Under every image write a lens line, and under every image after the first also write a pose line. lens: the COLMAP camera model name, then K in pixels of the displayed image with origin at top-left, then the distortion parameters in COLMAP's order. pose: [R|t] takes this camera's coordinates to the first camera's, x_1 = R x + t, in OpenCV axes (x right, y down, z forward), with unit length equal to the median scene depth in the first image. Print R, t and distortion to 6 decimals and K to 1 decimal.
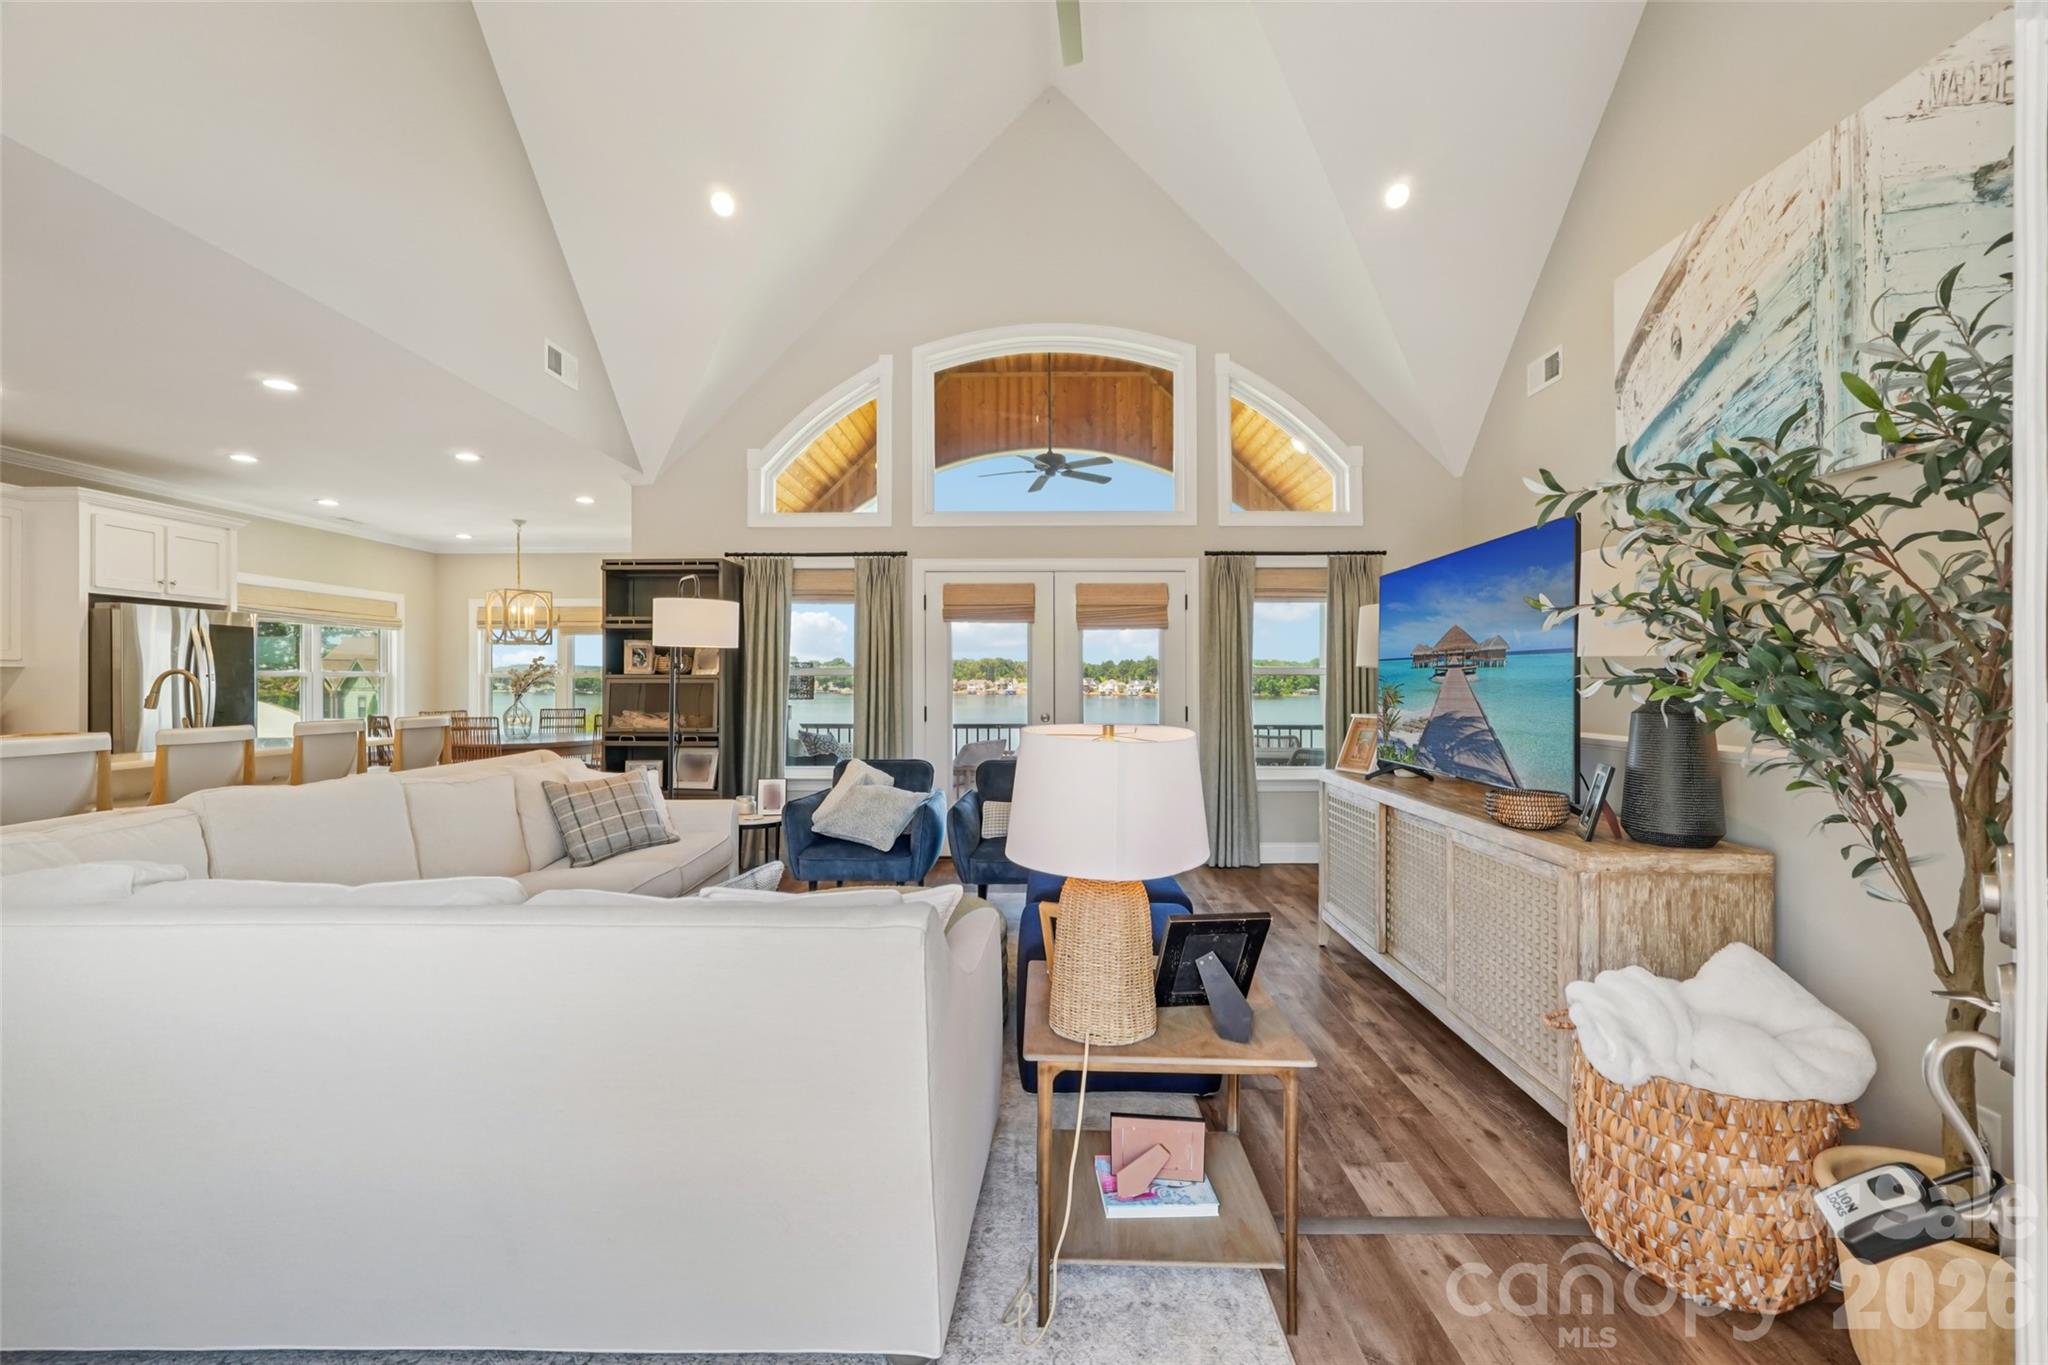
lens RADIAL K [[870.4, 0, 1029.0], [0, 870.4, 648.0], [0, 0, 1]] dist [-0.015356, 0.005271]
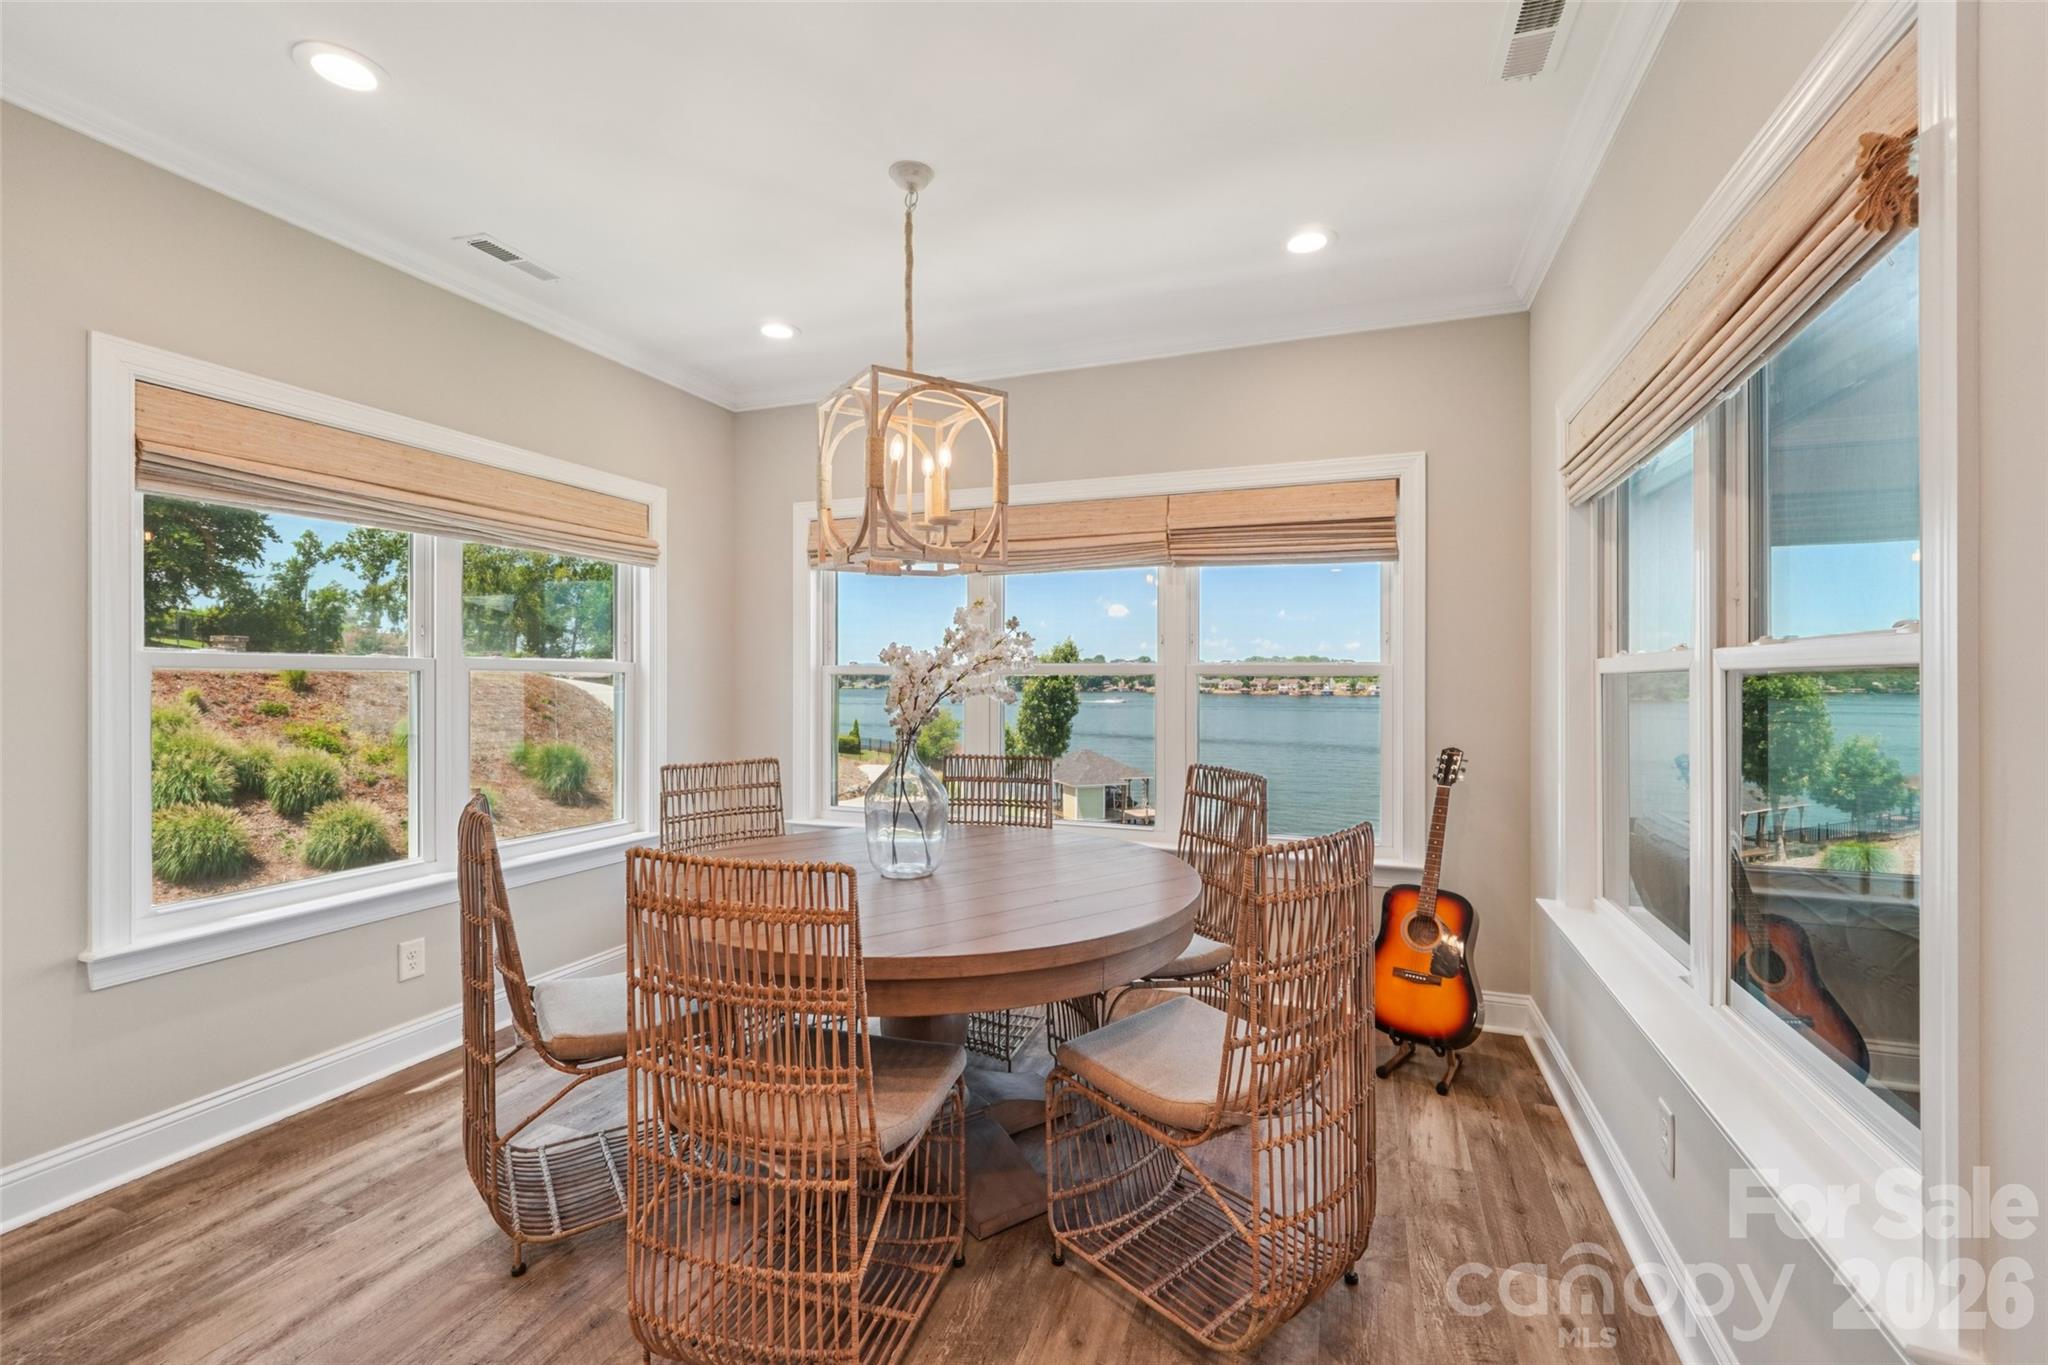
lens RADIAL K [[870.4, 0, 1052.8], [0, 870.4, 669.9], [0, 0, 1]] dist [-0.015356, 0.005271]
pose [[0.949975, 0.002549, -0.312316, -0.576409], [0.005643, 0.999663, 0.025322, 0.032667], [0.312275, -0.025818, 0.949641, 0.935533]]
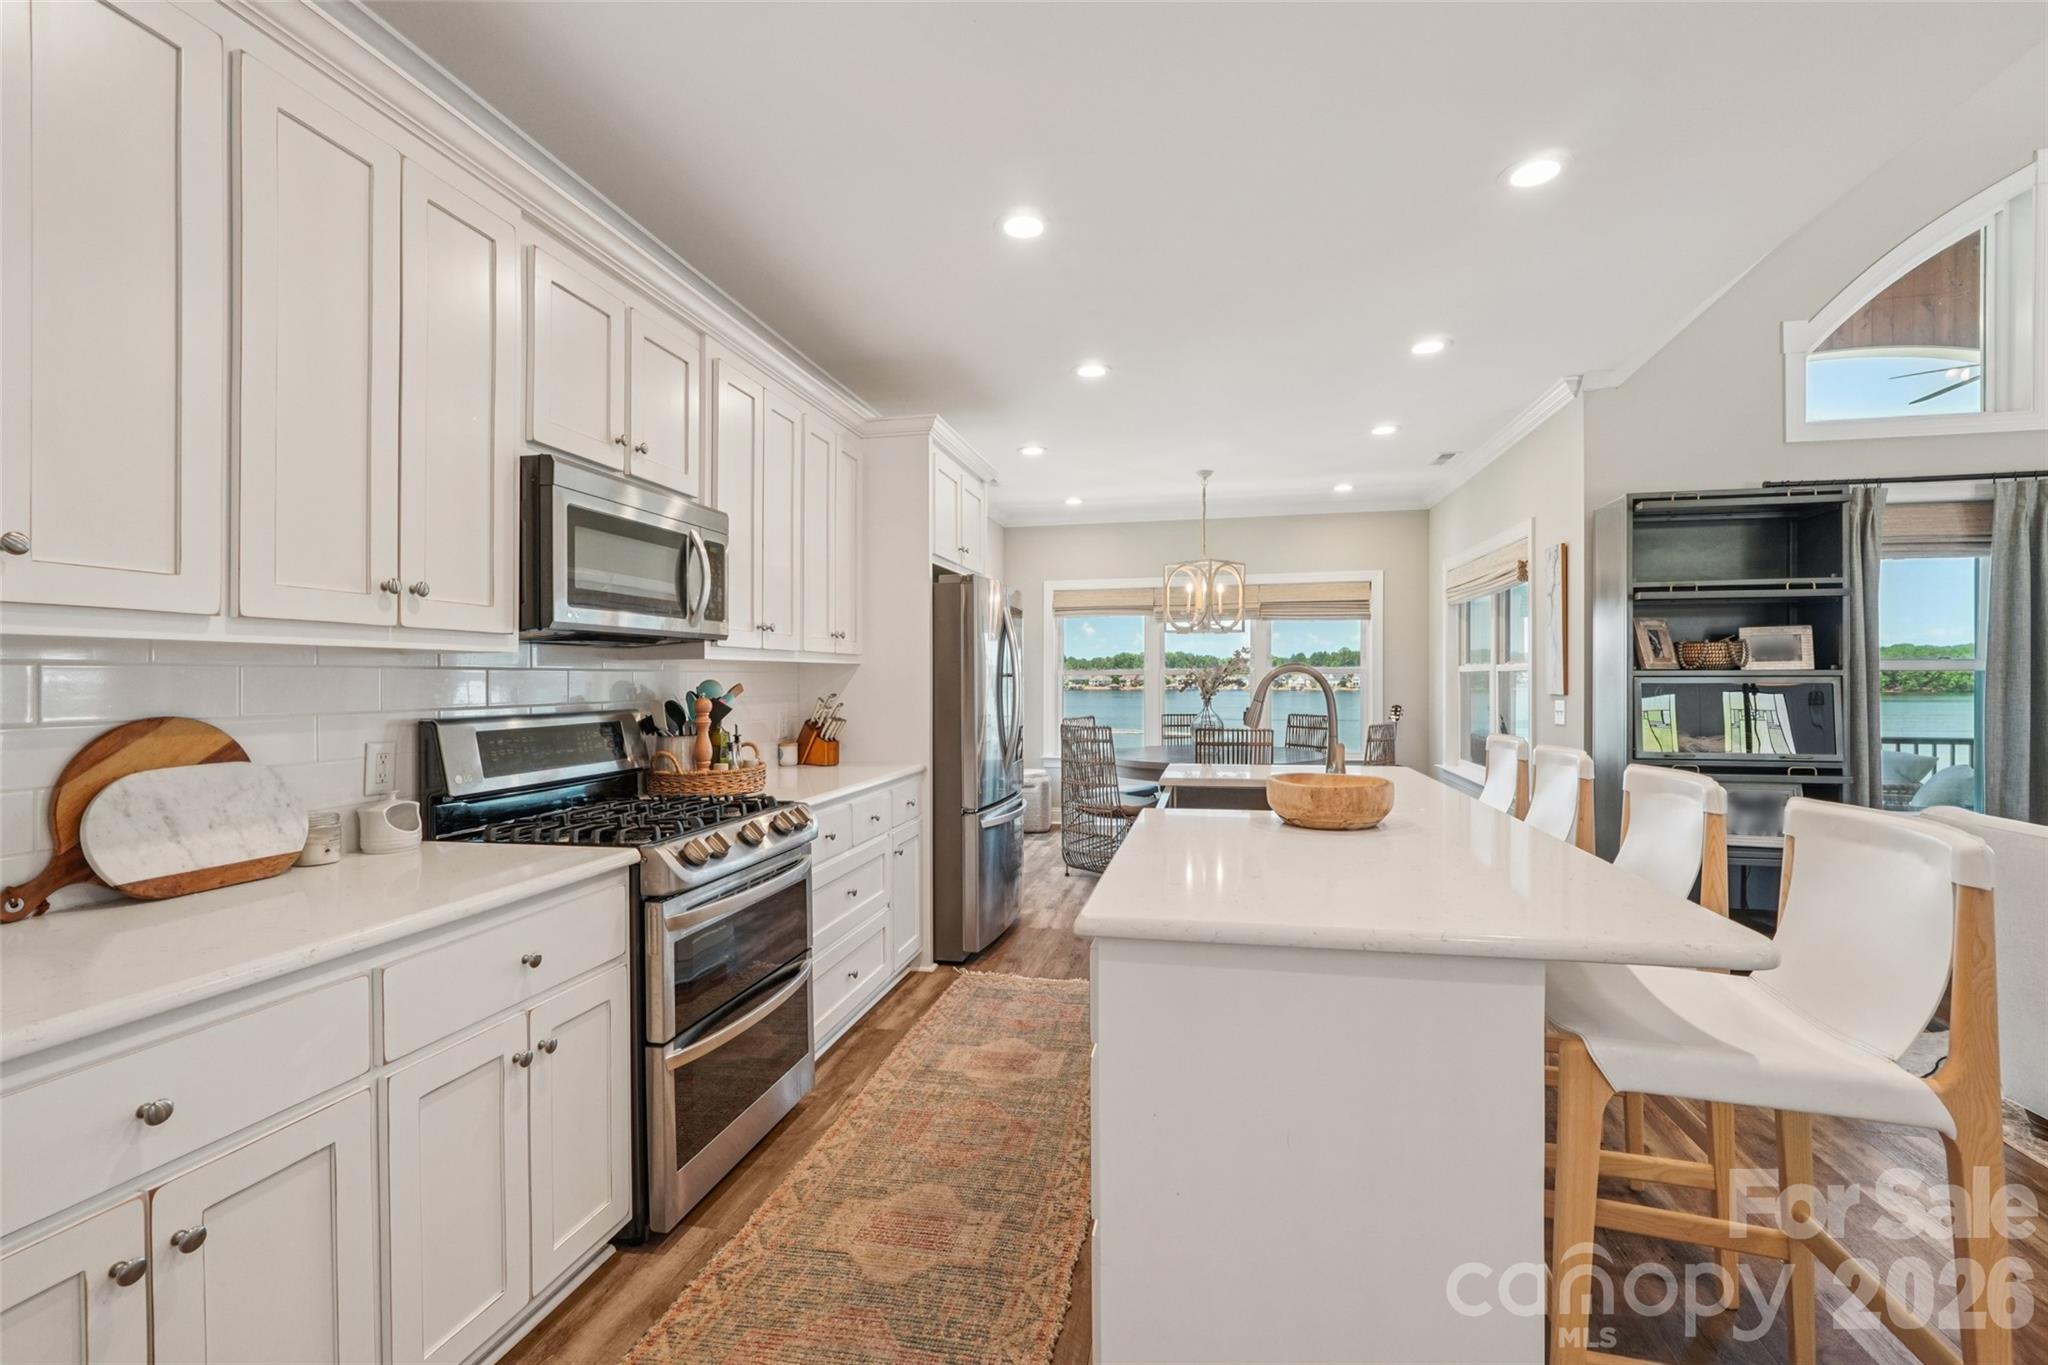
lens RADIAL K [[870.4, 0, 1026.5], [0, 870.4, 688.8], [0, 0, 1]] dist [-0.015356, 0.005271]
pose [[0.980645, -0.001627, -0.195786, -0.774036], [0.011876, 0.998619, 0.051181, 0.005683], [0.195432, -0.052515, 0.979310, 0.250922]]
